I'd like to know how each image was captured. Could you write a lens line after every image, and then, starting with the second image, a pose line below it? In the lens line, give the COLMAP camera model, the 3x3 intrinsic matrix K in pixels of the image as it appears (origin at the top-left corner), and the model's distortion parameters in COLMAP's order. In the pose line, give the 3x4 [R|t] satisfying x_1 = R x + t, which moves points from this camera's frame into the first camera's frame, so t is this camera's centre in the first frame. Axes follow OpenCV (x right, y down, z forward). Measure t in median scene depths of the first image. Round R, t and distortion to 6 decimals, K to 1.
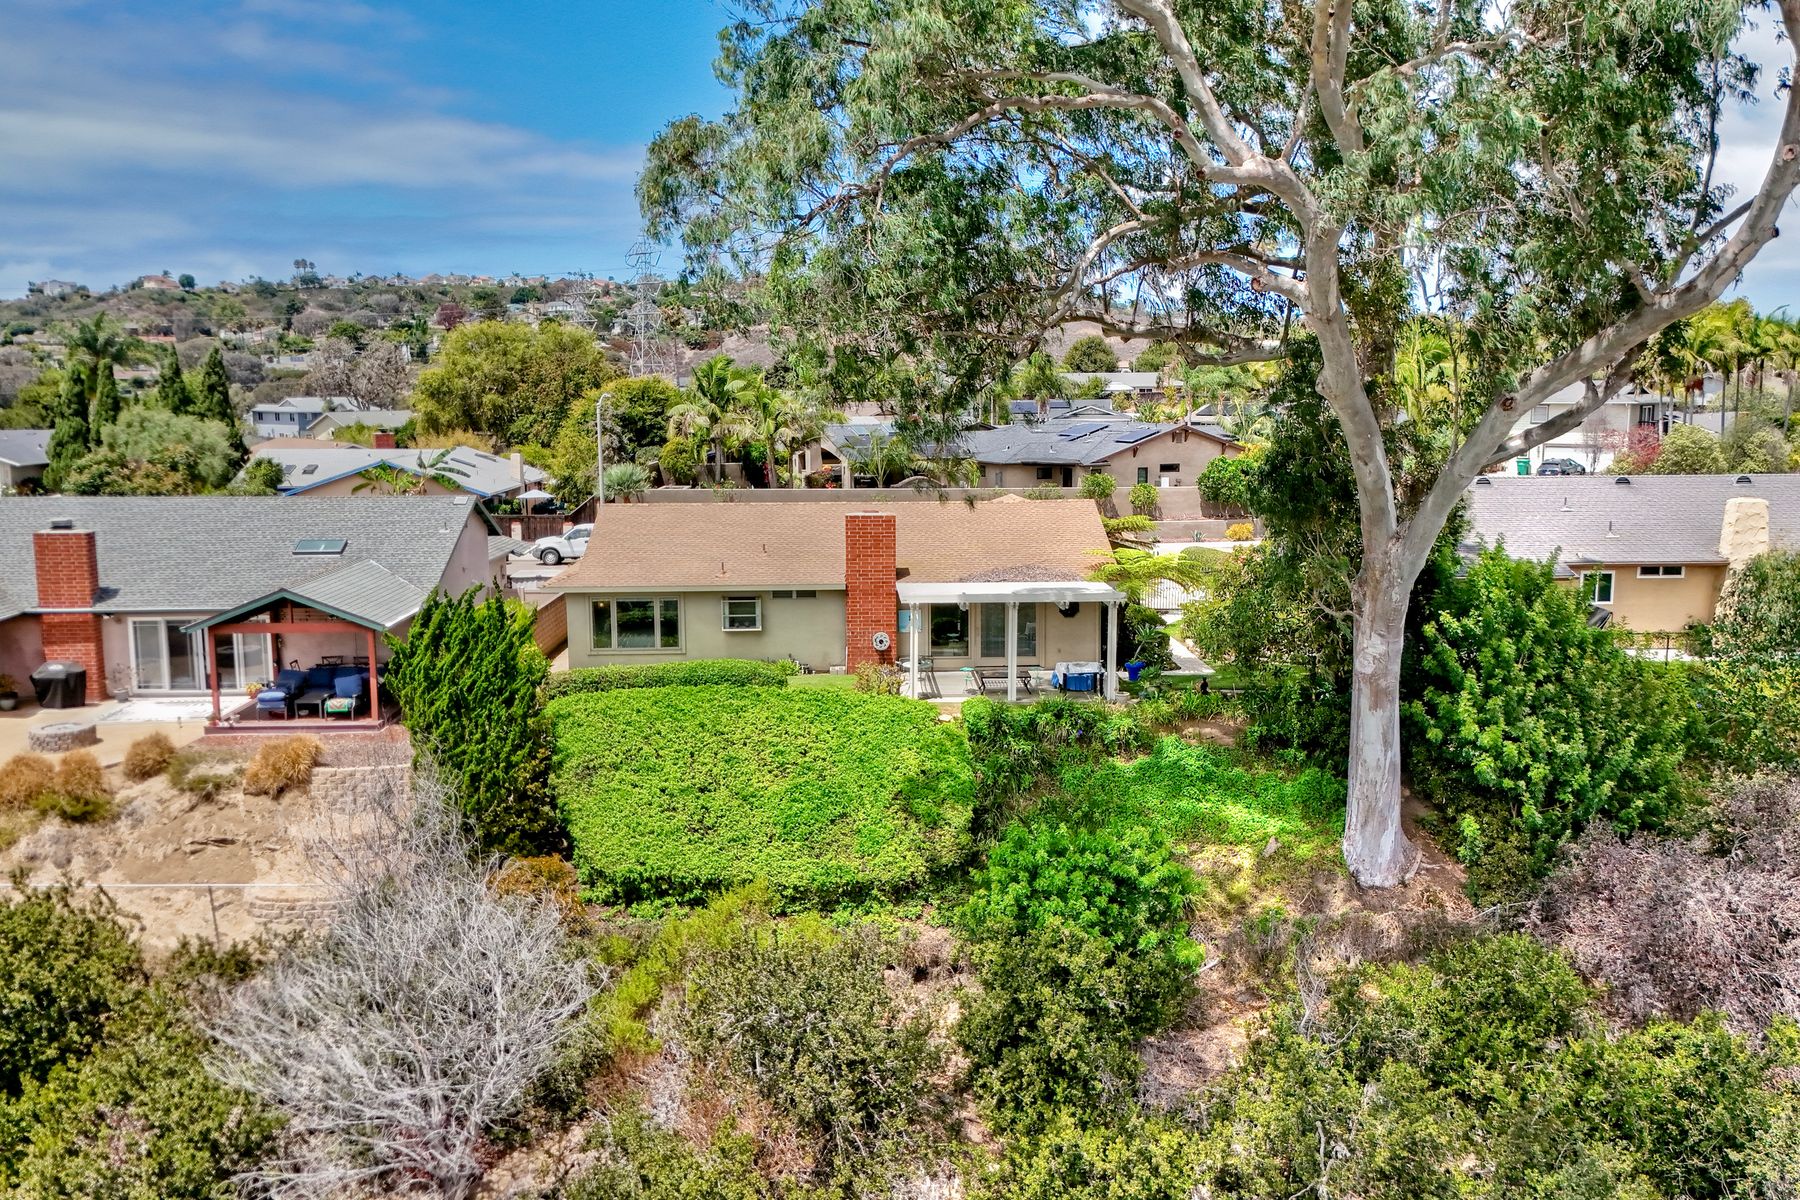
lens RADIAL K [[1551.0, 0, 916.3], [0, 1551.0, 601.6], [0, 0, 1]] dist [0.042823, -0.009075]
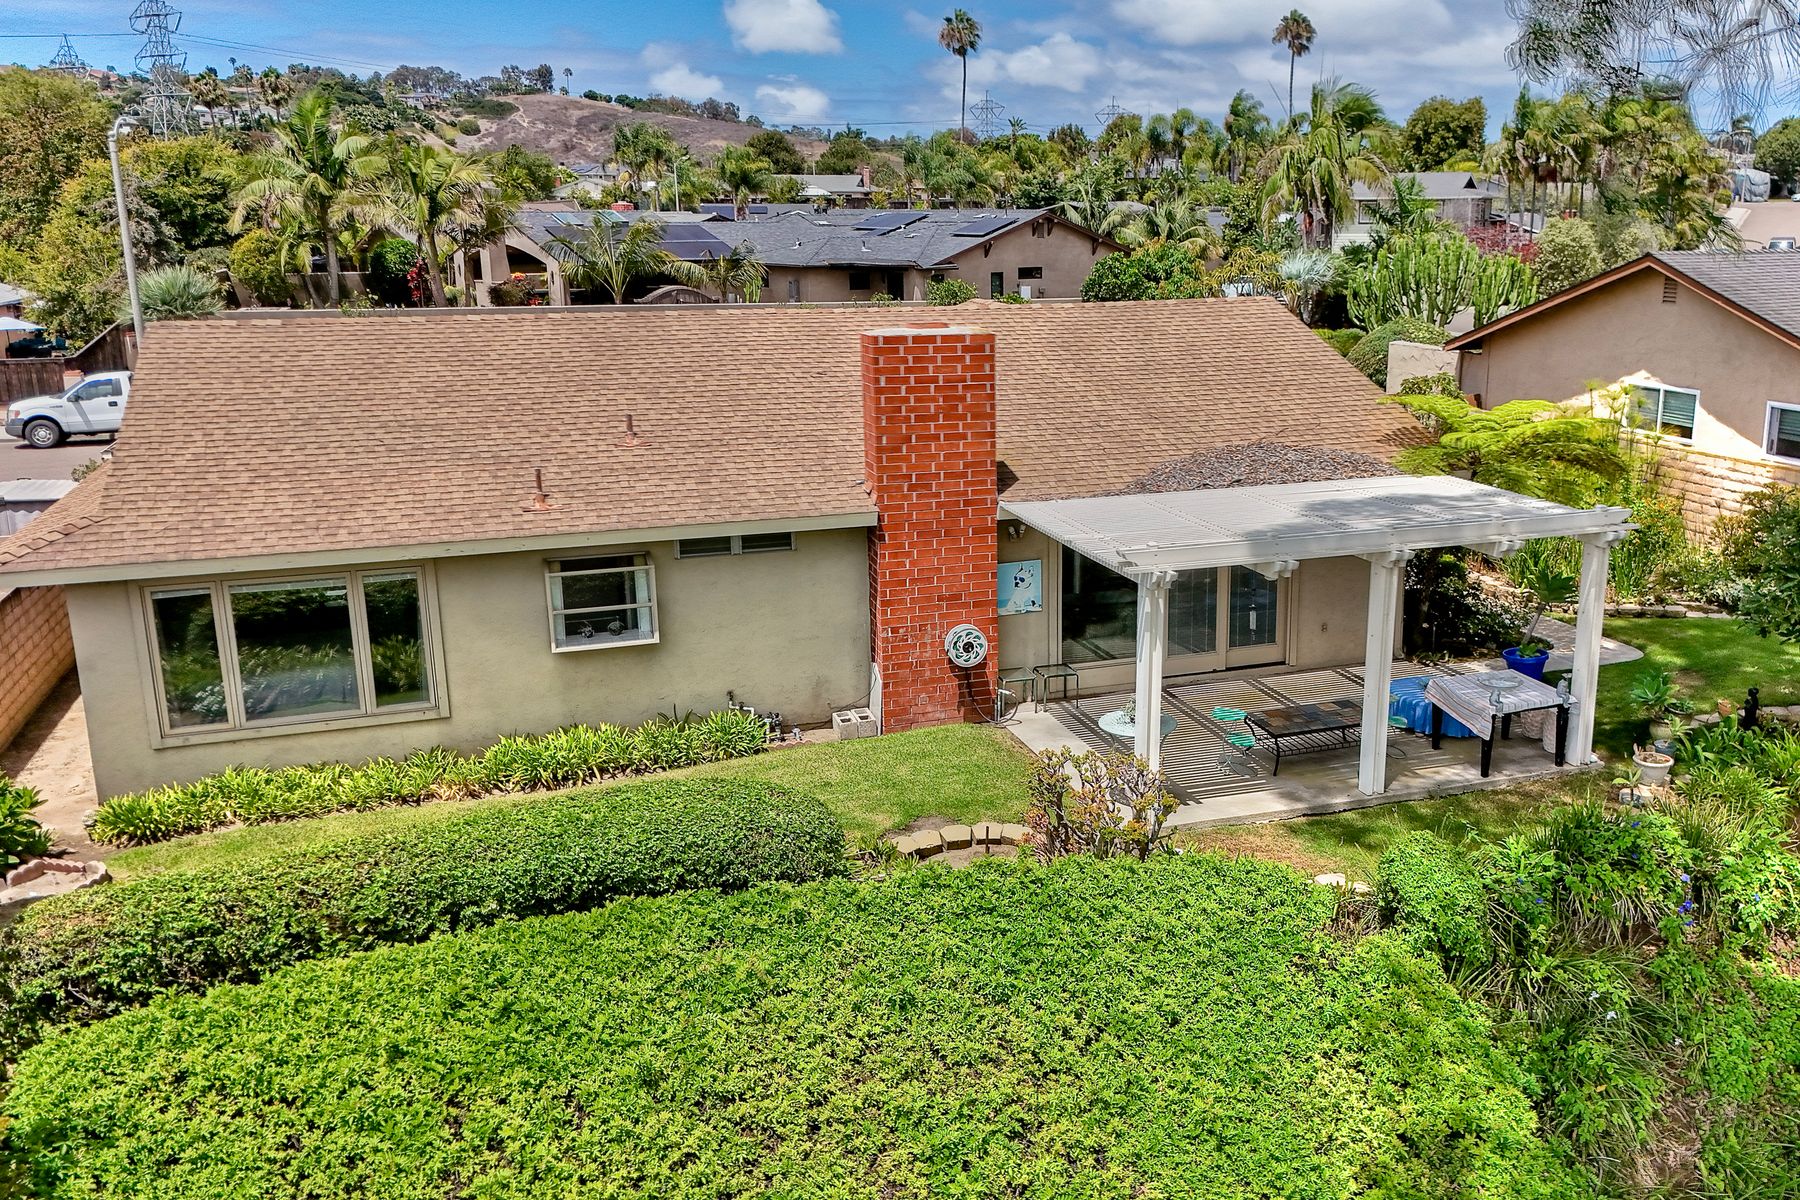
lens RADIAL K [[1507.3, 0, 1032.0], [0, 1507.3, 597.2], [0, 0, 1]] dist [0.062318, -0.061028]
pose [[0.946041, -0.075948, 0.315020, -0.147487], [0.041404, 0.992509, 0.114942, -0.036528], [-0.321390, -0.095697, 0.942099, 0.697595]]
